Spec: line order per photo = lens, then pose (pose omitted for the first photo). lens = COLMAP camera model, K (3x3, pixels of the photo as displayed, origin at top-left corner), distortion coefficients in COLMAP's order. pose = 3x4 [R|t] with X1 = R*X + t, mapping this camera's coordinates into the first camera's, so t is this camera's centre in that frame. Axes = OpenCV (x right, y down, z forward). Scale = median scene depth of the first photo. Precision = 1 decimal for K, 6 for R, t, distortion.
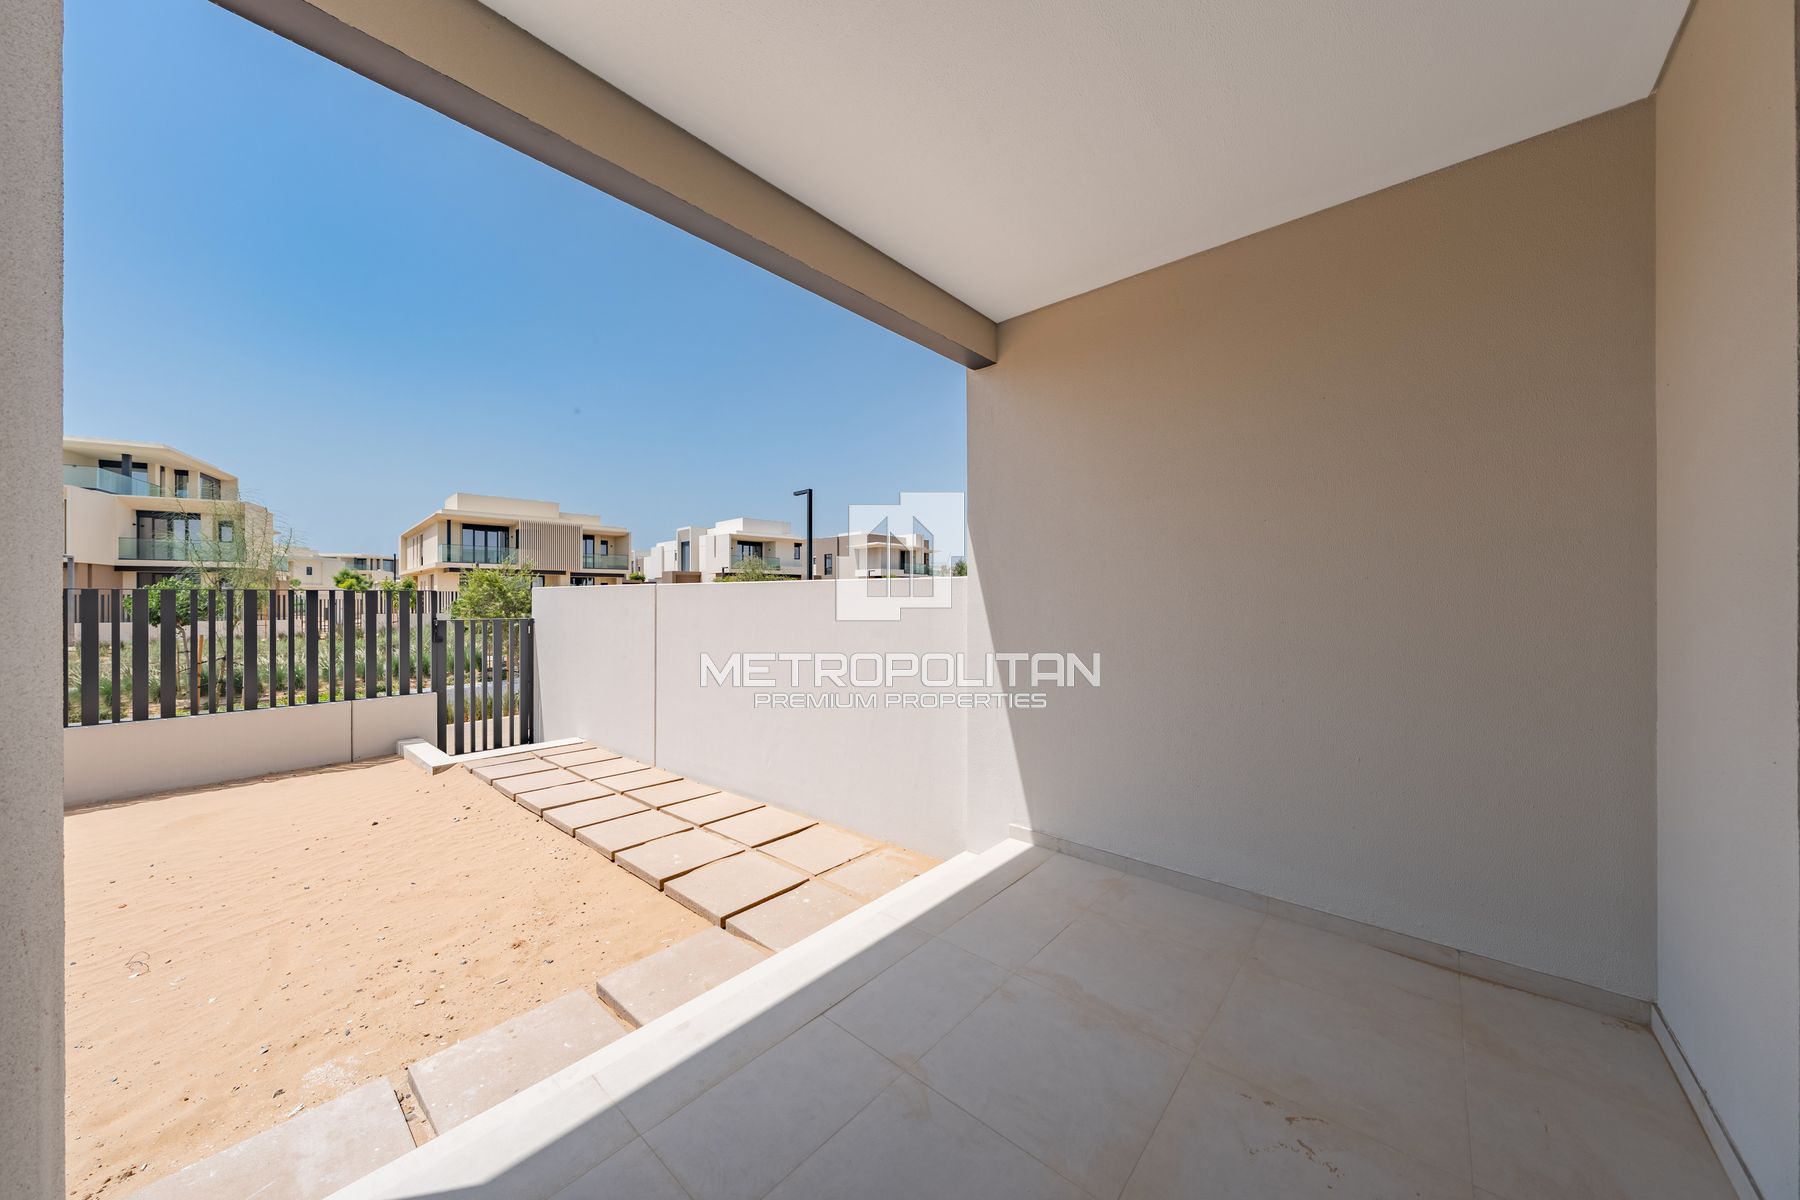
lens RADIAL K [[610.4, 0, 896.8], [0, 610.4, 601.0], [0, 0, 1]] dist [-0.000254, 0.000200]
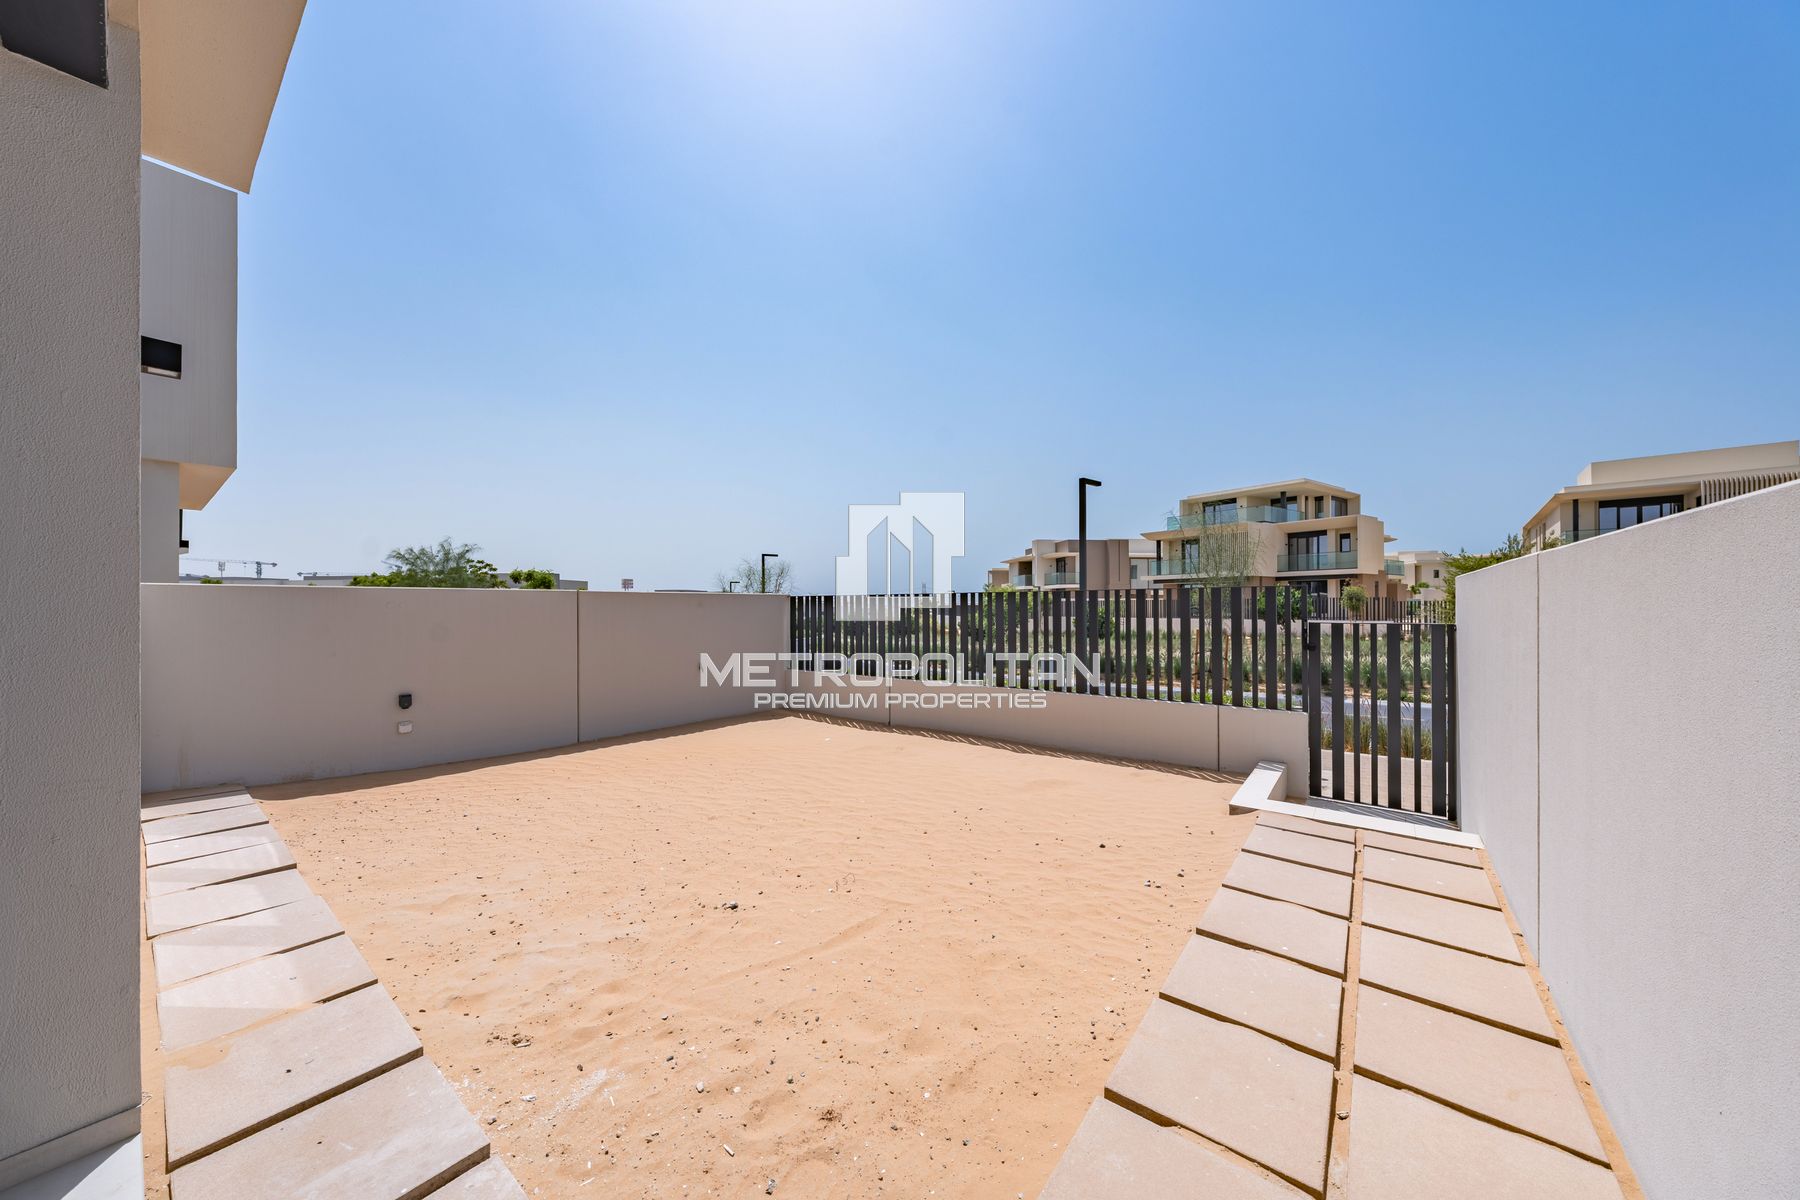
lens RADIAL K [[610.4, 0, 896.8], [0, 610.4, 601.0], [0, 0, 1]] dist [-0.000254, 0.000200]
pose [[0.055252, -0.006577, -0.998451, 0.004993], [0.001923, 0.999977, -0.006480, 0.002494], [0.998471, -0.001562, 0.055263, 0.144193]]
